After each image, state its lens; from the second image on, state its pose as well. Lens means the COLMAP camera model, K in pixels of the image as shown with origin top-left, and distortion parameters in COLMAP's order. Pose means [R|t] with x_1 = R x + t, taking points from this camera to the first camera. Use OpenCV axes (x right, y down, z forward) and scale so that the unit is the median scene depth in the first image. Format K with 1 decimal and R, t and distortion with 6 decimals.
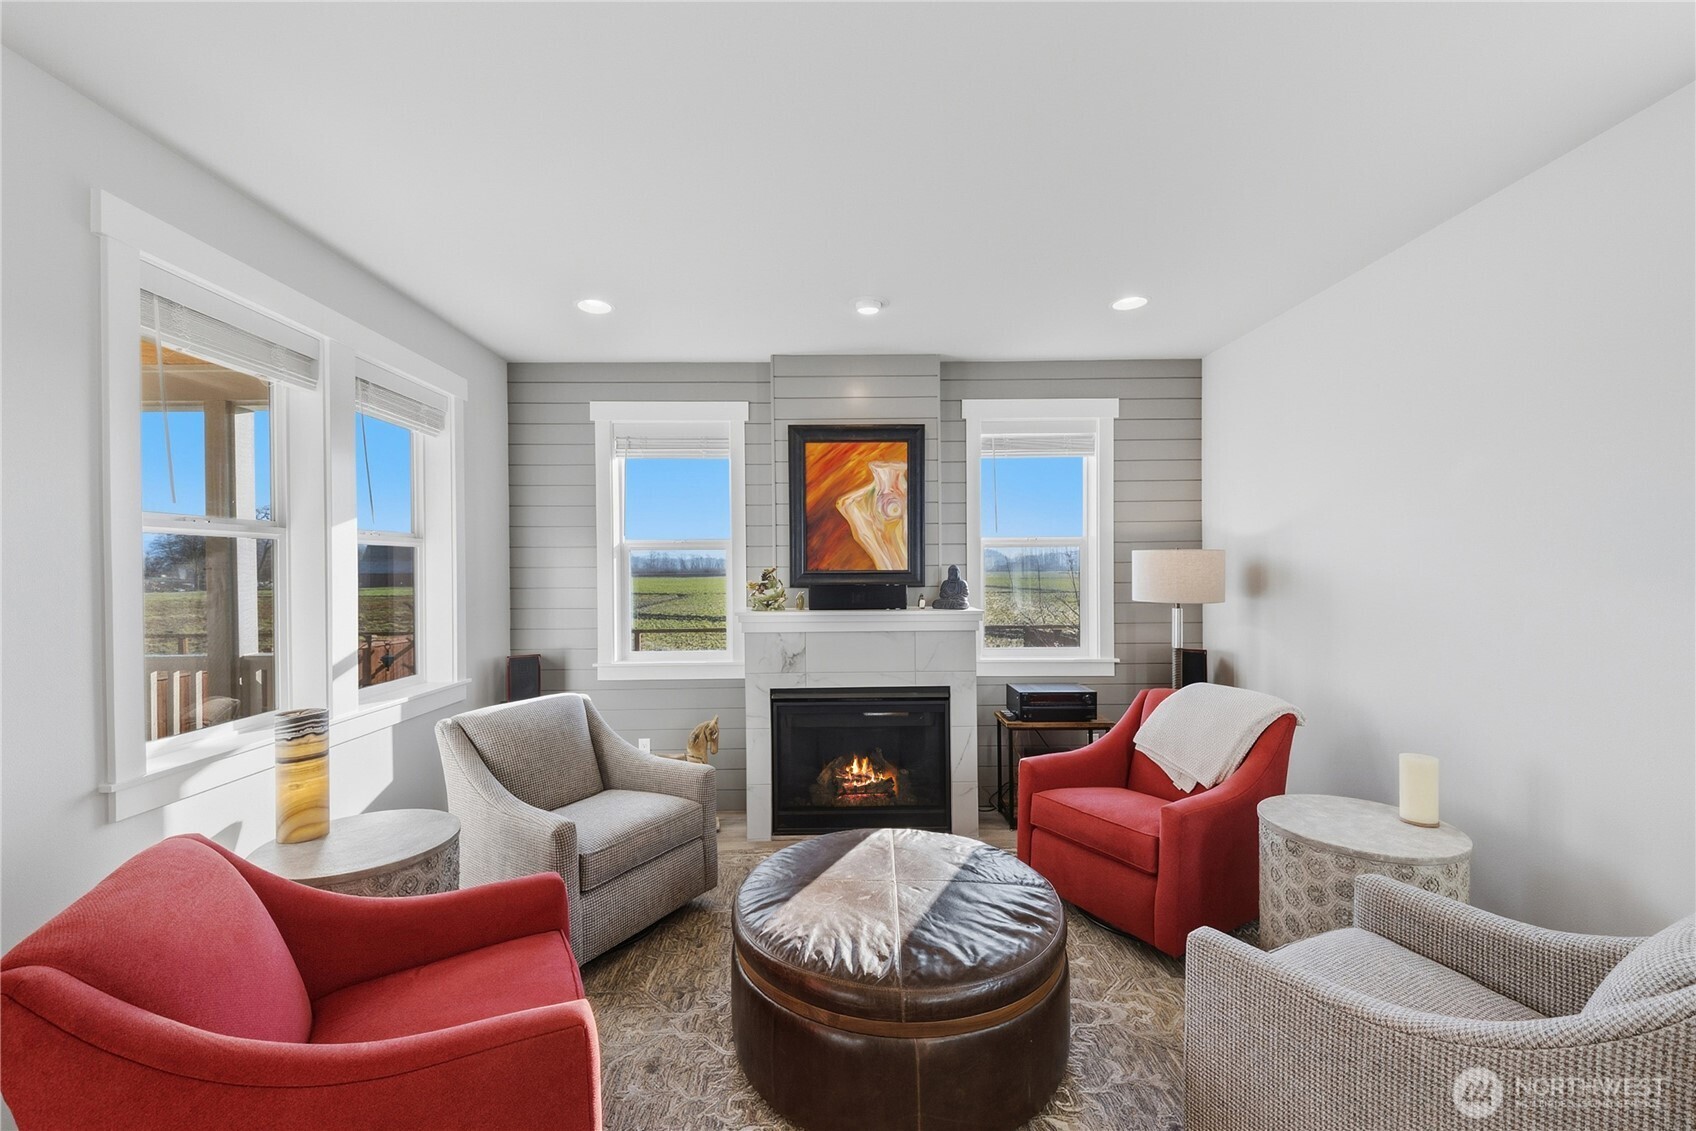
lens RADIAL K [[684.5, 0, 841.3], [0, 684.5, 568.8], [0, 0, 1]] dist [0.002292, -0.000221]
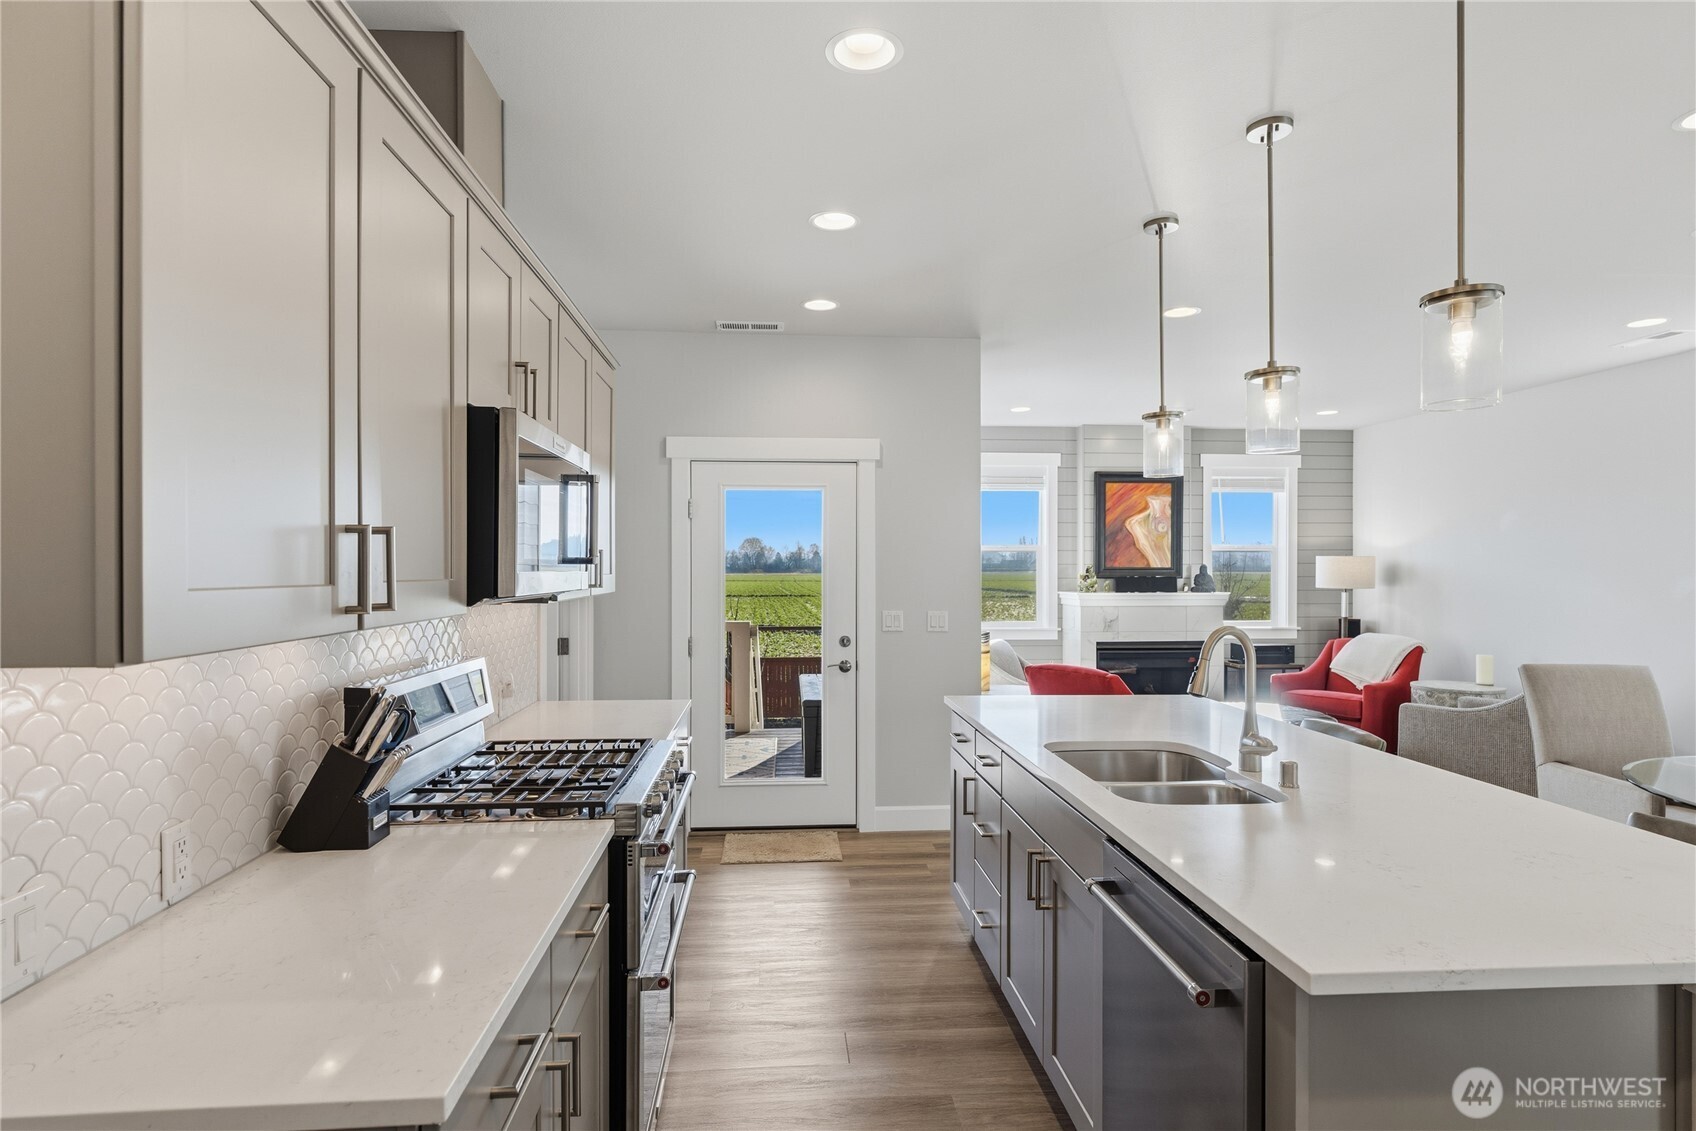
lens RADIAL K [[881.8, 0, 845.6], [0, 881.8, 570.6], [0, 0, 1]] dist [-0.002843, -0.000906]
pose [[0.998000, 0.007820, 0.062732, -0.750977], [-0.008059, 0.999961, 0.003555, 0.007821], [-0.062701, -0.004053, 0.998024, -0.918043]]
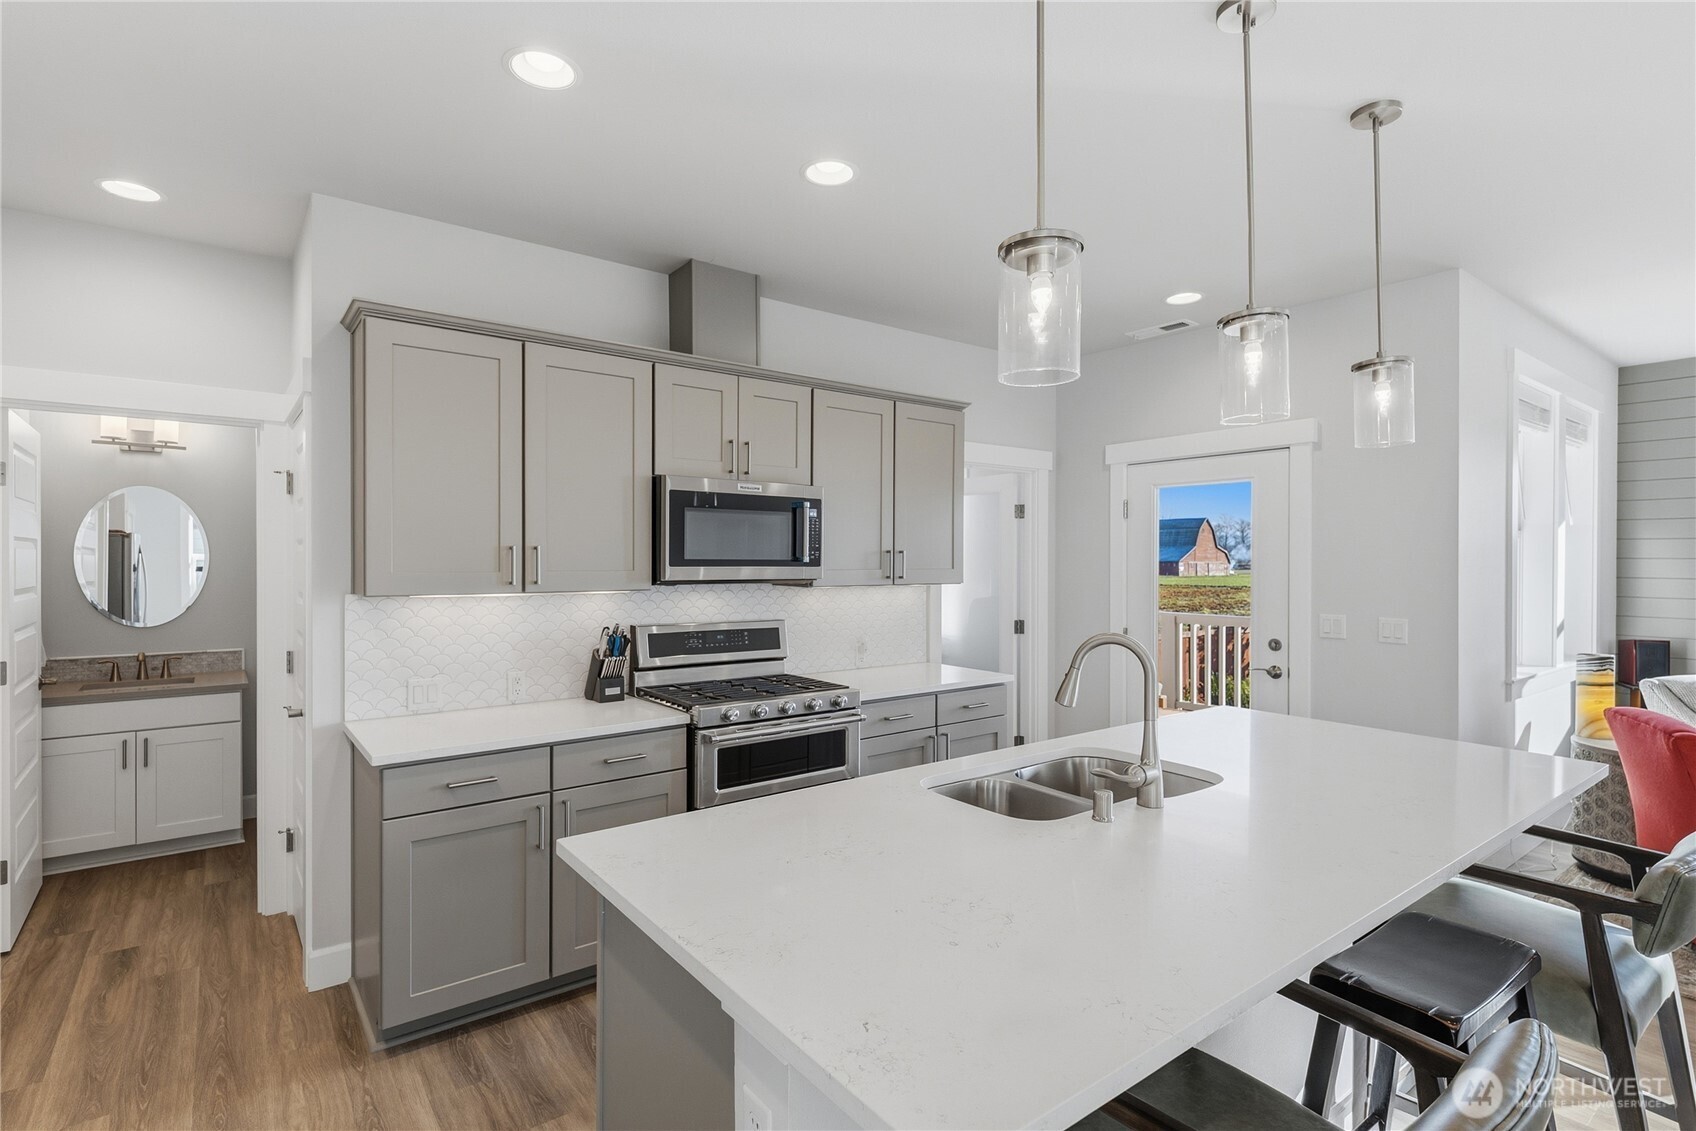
lens RADIAL K [[810.3, 0, 828.2], [0, 810.3, 567.2], [0, 0, 1]] dist [0.003466, -0.000733]
pose [[0.593576, 0.014795, -0.804642, -0.193740], [-0.006211, 0.999885, 0.013802, 0.001397], [0.804754, -0.003195, 0.593600, -0.767756]]
